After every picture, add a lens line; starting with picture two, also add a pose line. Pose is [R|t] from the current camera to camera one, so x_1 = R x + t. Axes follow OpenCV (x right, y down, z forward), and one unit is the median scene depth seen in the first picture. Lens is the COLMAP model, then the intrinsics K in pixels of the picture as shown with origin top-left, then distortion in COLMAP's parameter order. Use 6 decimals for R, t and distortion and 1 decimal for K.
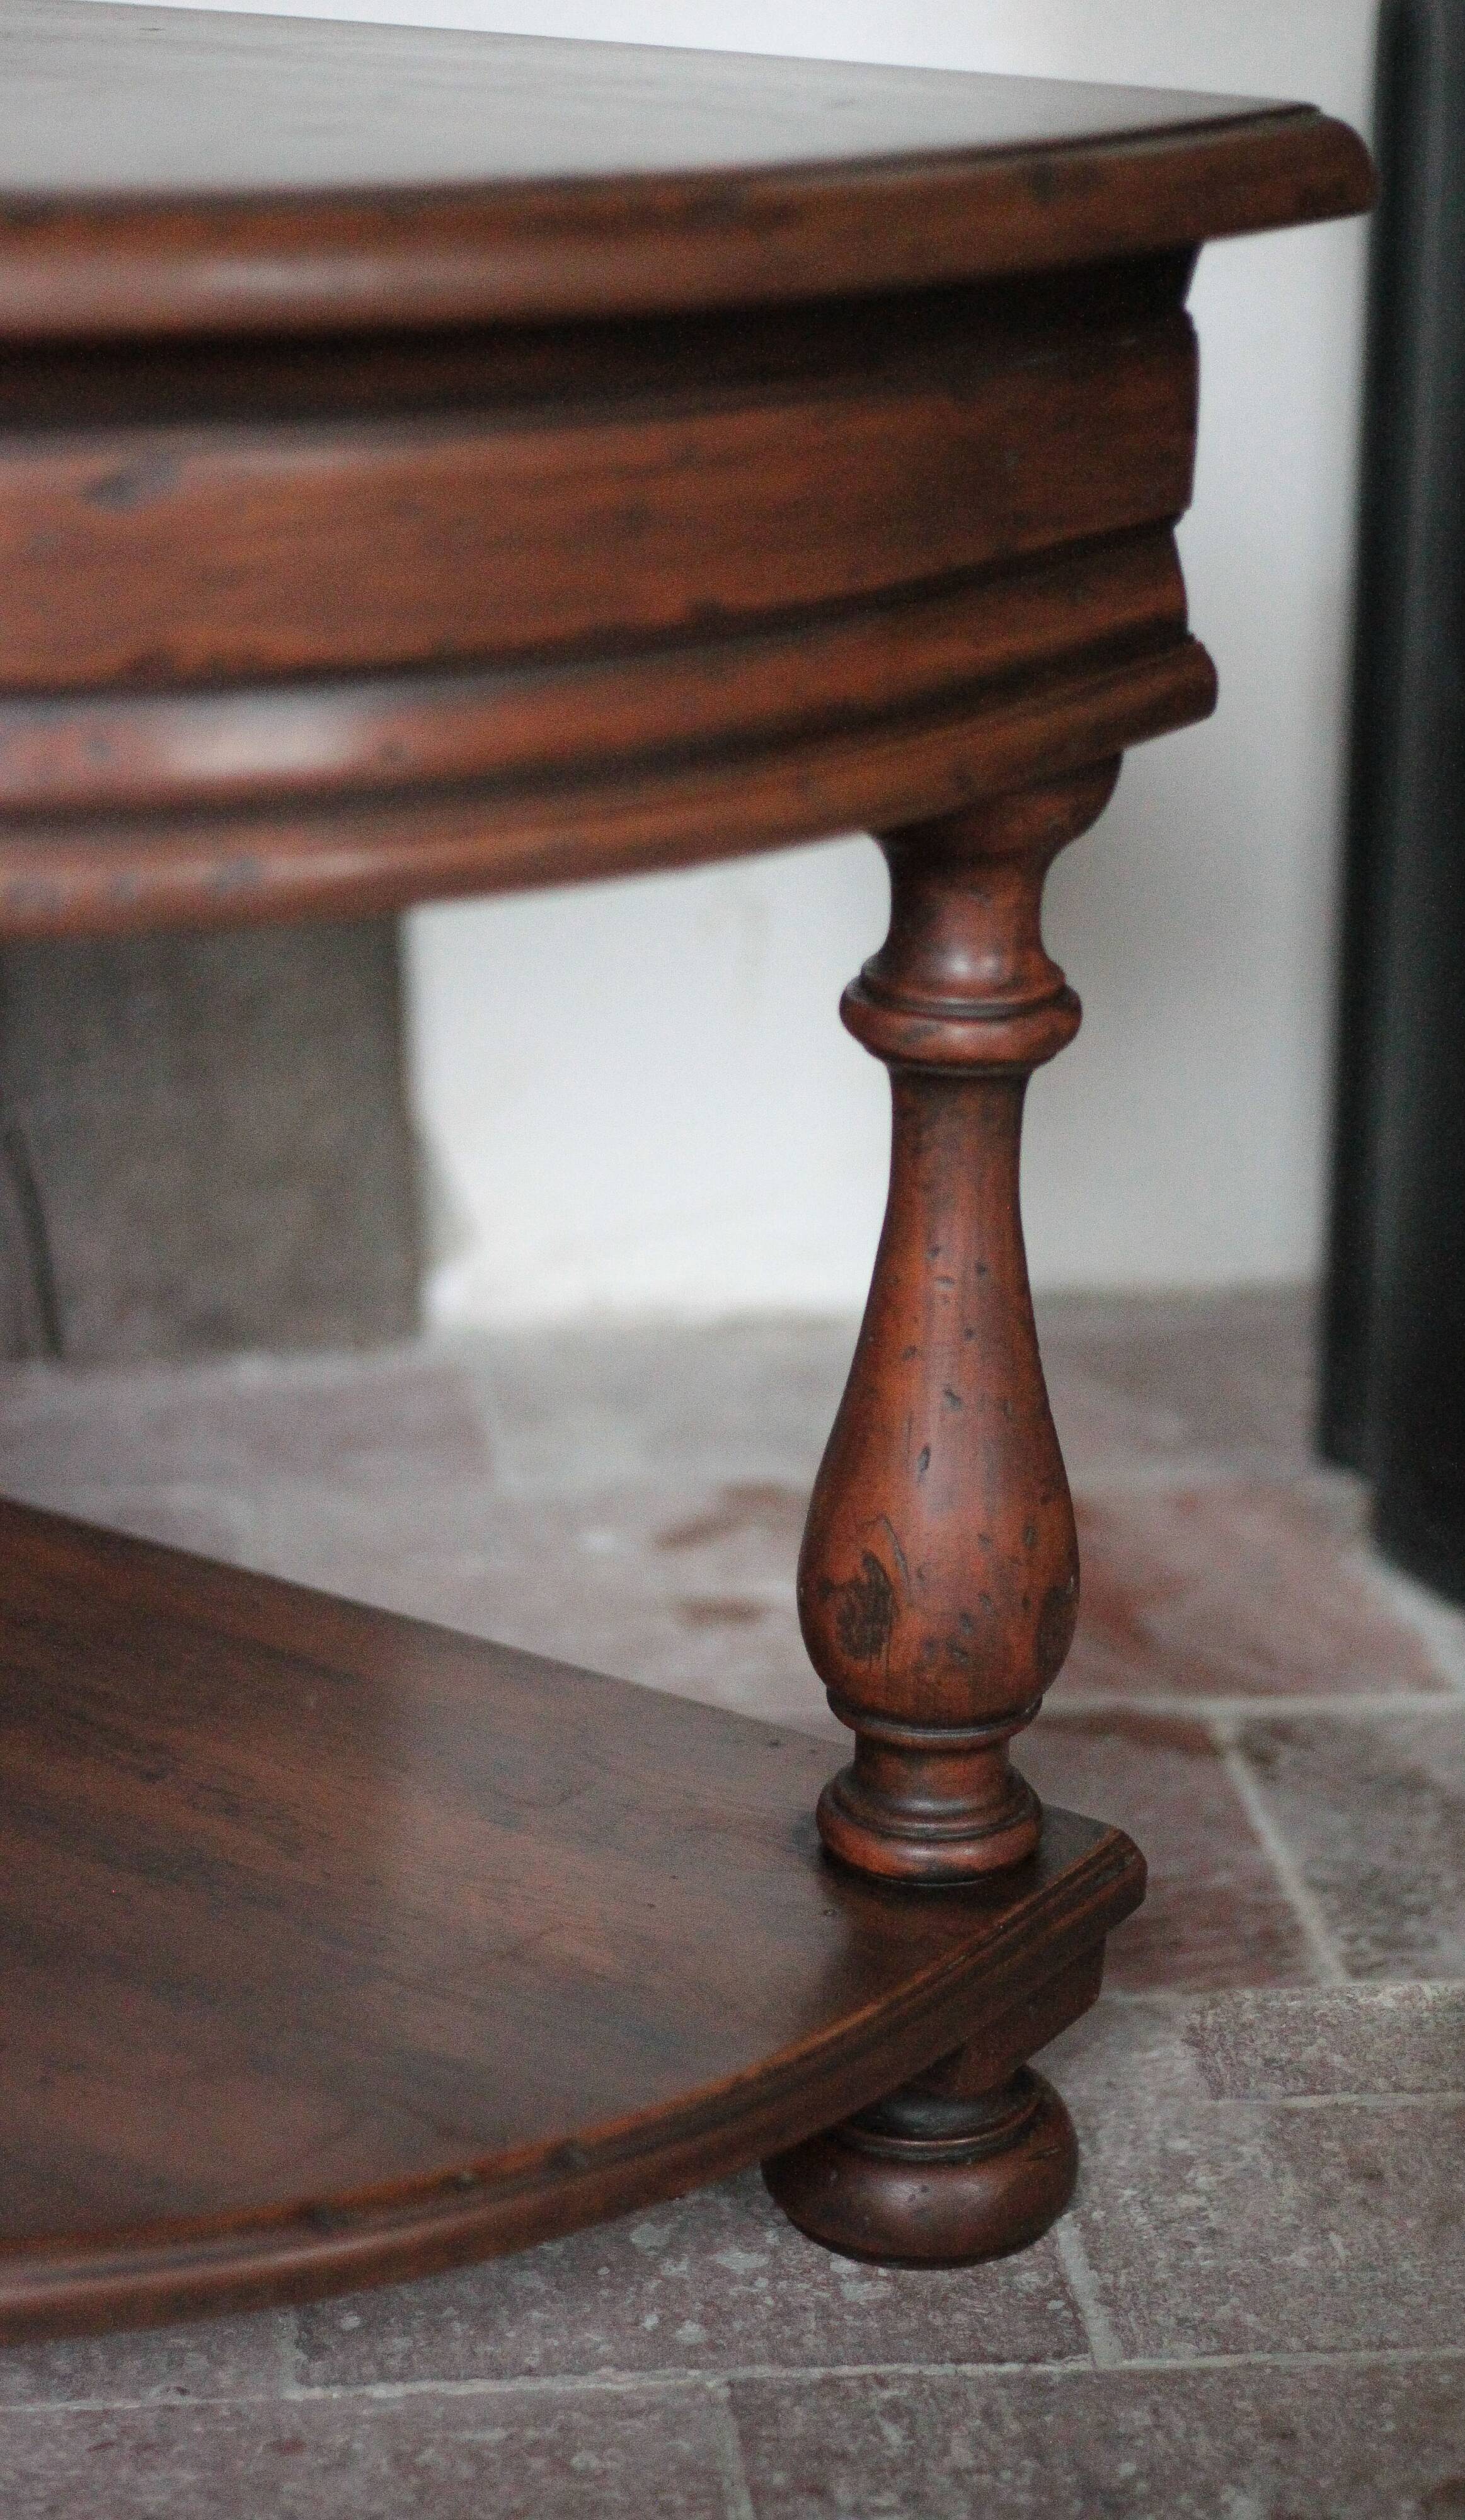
lens RADIAL K [[4865.0, 0, 740.5], [0, 4865.0, 1270.4], [0, 0, 1]] dist [-0.145414, 0.000000]
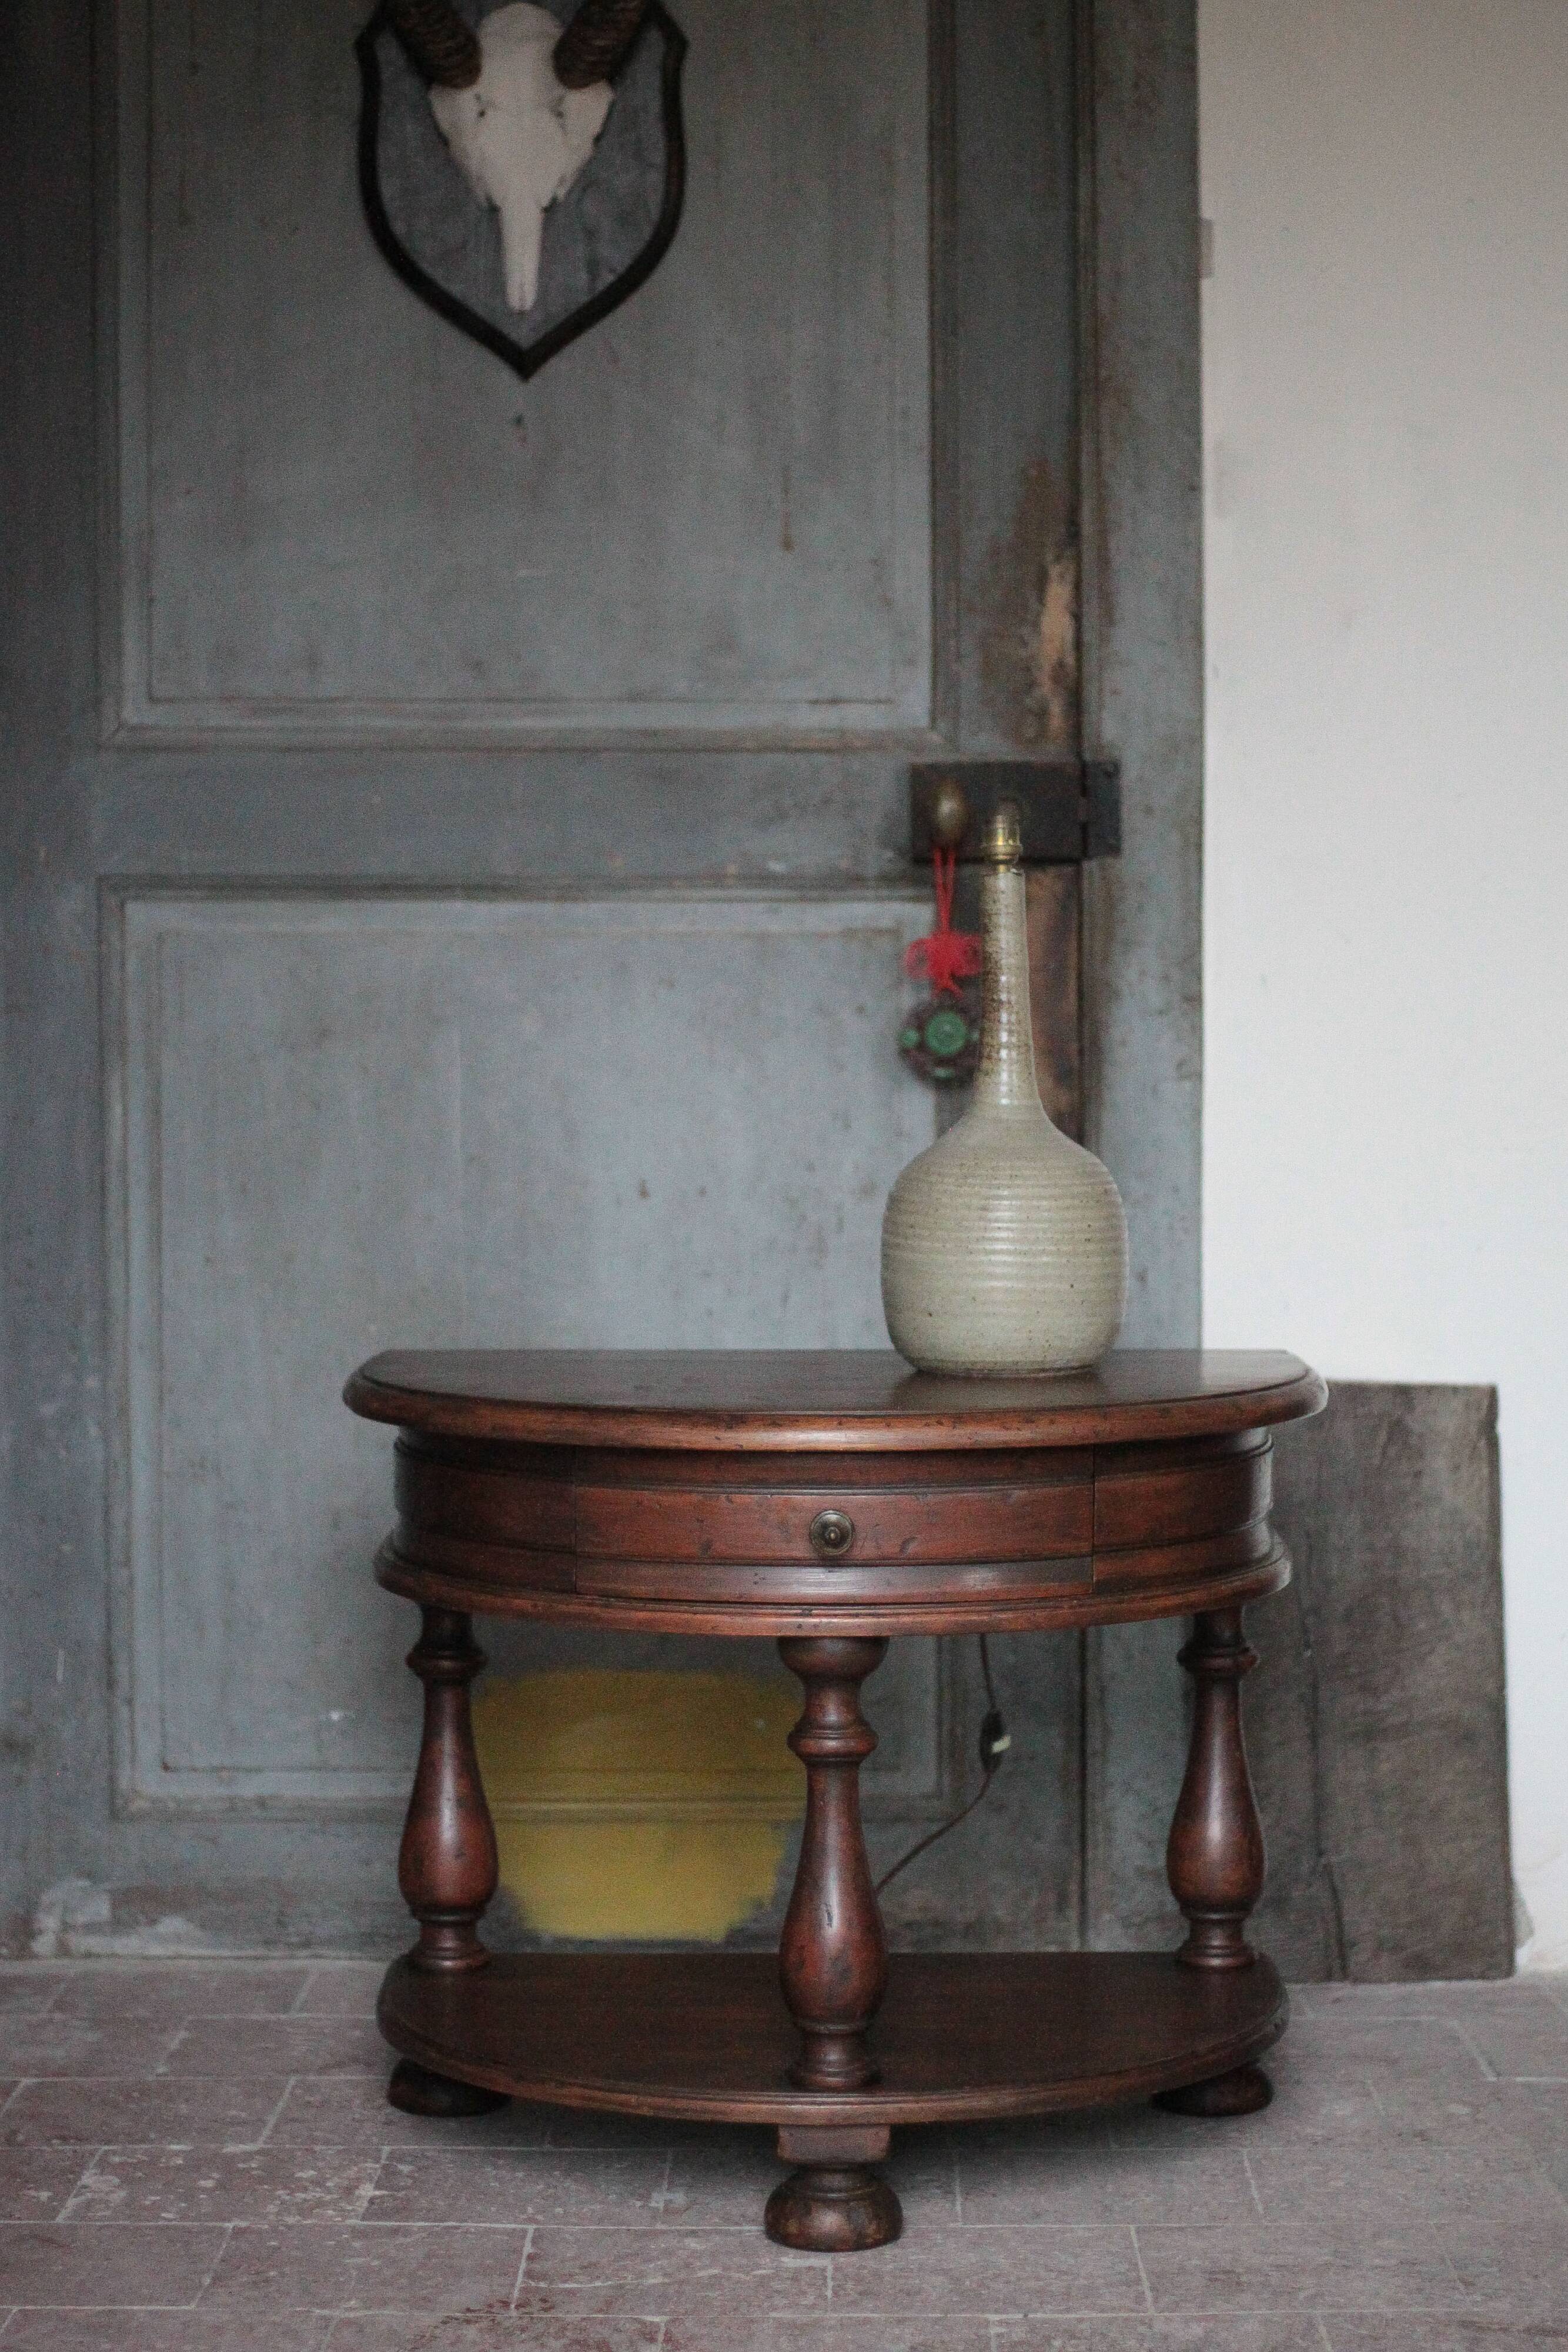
lens RADIAL K [[4722.9, 0, 830.1], [0, 4722.9, 1201.7], [0, 0, 1]] dist [-0.103480, 0.000000]
pose [[0.993911, -0.013041, -0.109410, -0.202802], [-0.018565, 0.958952, -0.282959, 0.418040], [0.108609, 0.283267, 0.952871, -1.621071]]
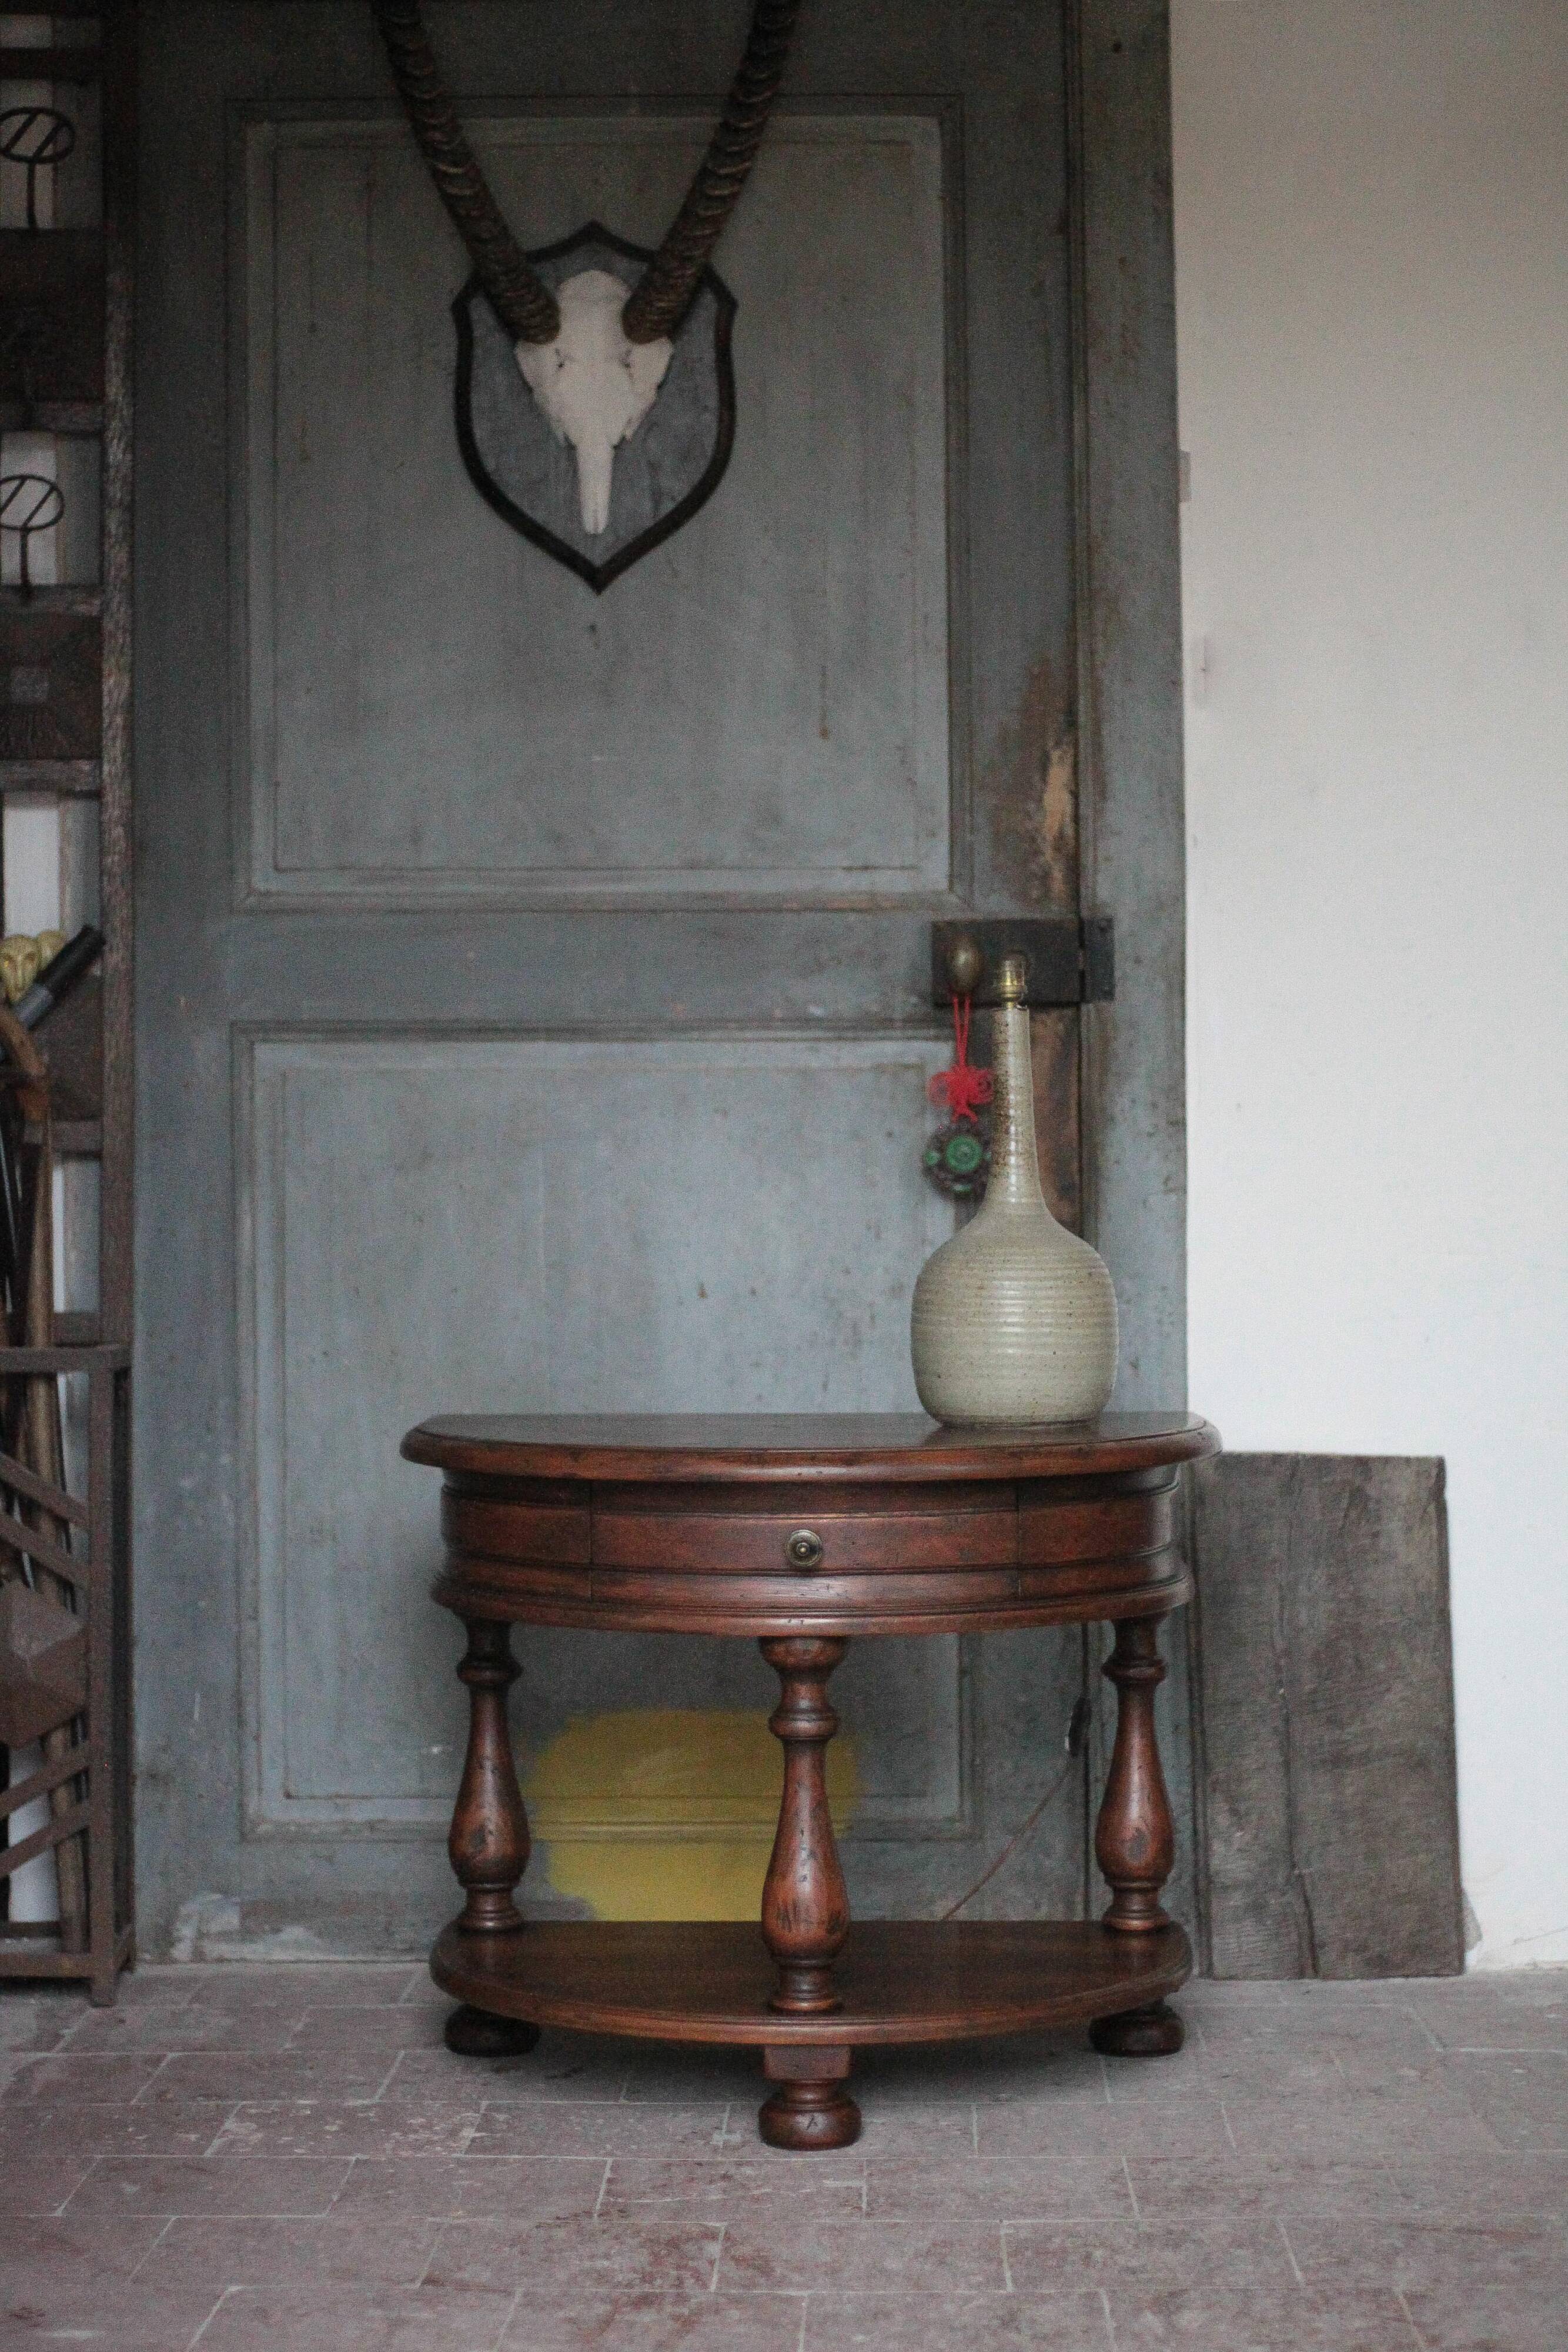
lens RADIAL K [[4519.0, 0, 809.5], [0, 4519.0, 1178.1], [0, 0, 1]] dist [-0.103576, 0.000000]
pose [[0.992168, -0.022487, -0.122867, -0.160294], [-0.018926, 0.945239, -0.325831, 0.569563], [0.123465, 0.325605, 0.937410, -1.911107]]
